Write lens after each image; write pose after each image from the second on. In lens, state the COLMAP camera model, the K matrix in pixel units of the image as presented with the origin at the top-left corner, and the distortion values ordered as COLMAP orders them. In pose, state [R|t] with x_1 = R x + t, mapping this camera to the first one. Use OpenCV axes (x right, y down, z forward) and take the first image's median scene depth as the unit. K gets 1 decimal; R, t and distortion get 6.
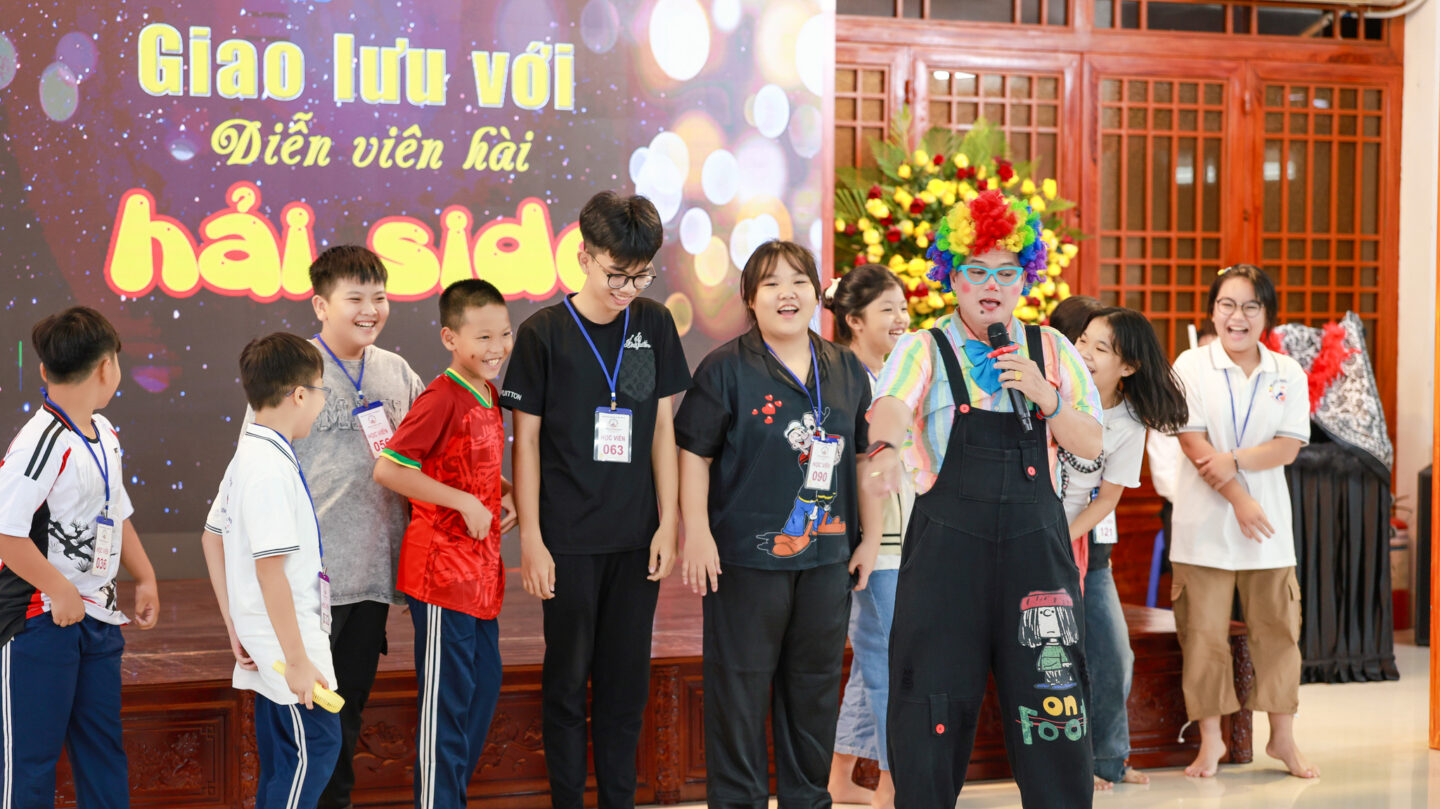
lens RADIAL K [[3437.8, 0, 720.0], [0, 3437.8, 404.5], [0, 0, 1]] dist [0.121402, -0.031594]
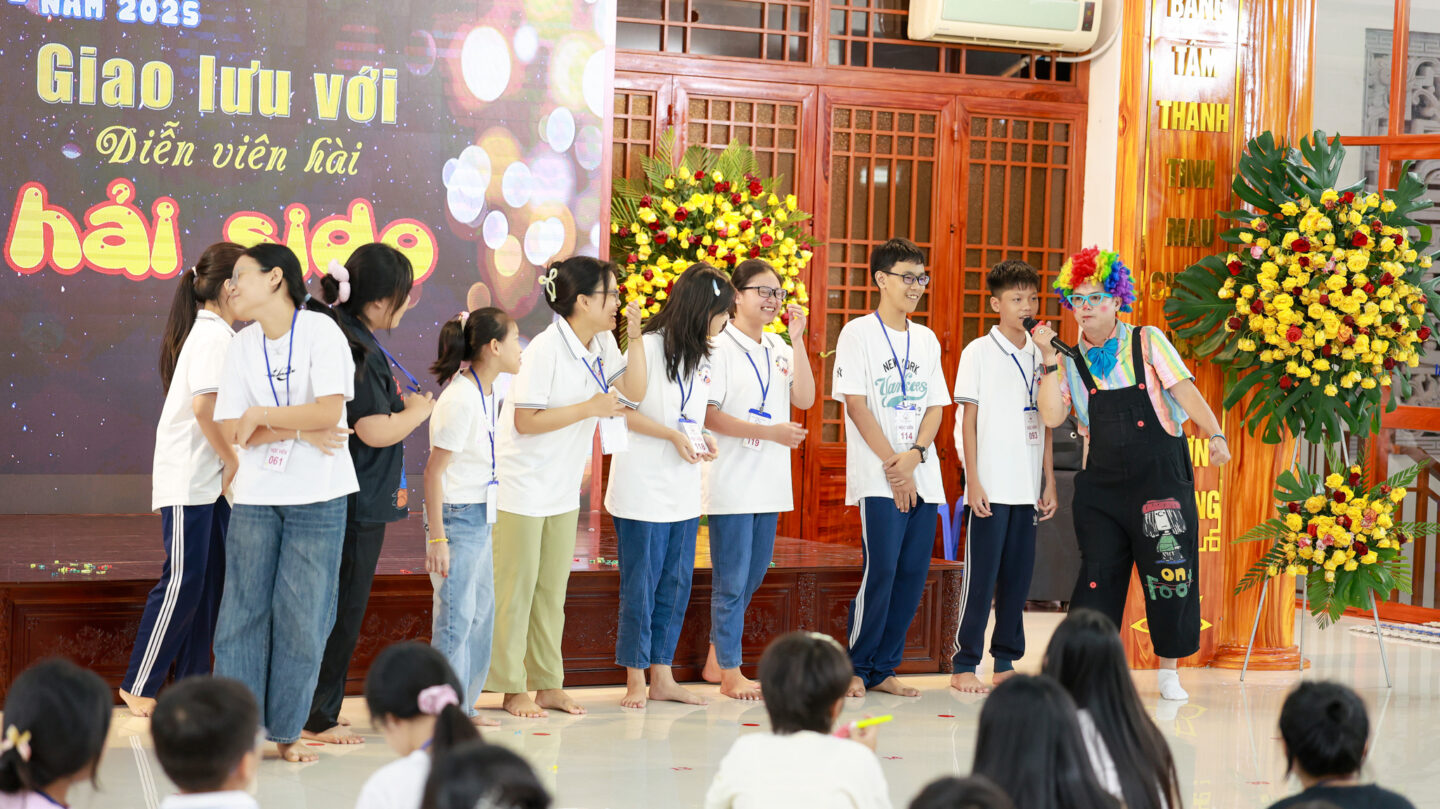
lens RADIAL K [[3699.4, 0, 720.0], [0, 3699.4, 404.5], [0, 0, 1]] dist [0.140635, 0.489236]
pose [[0.994807, 0.023507, 0.099031, -0.054897], [-0.023477, 0.999723, -0.001467, 0.009342], [-0.099038, -0.000865, 0.995083, -0.269922]]
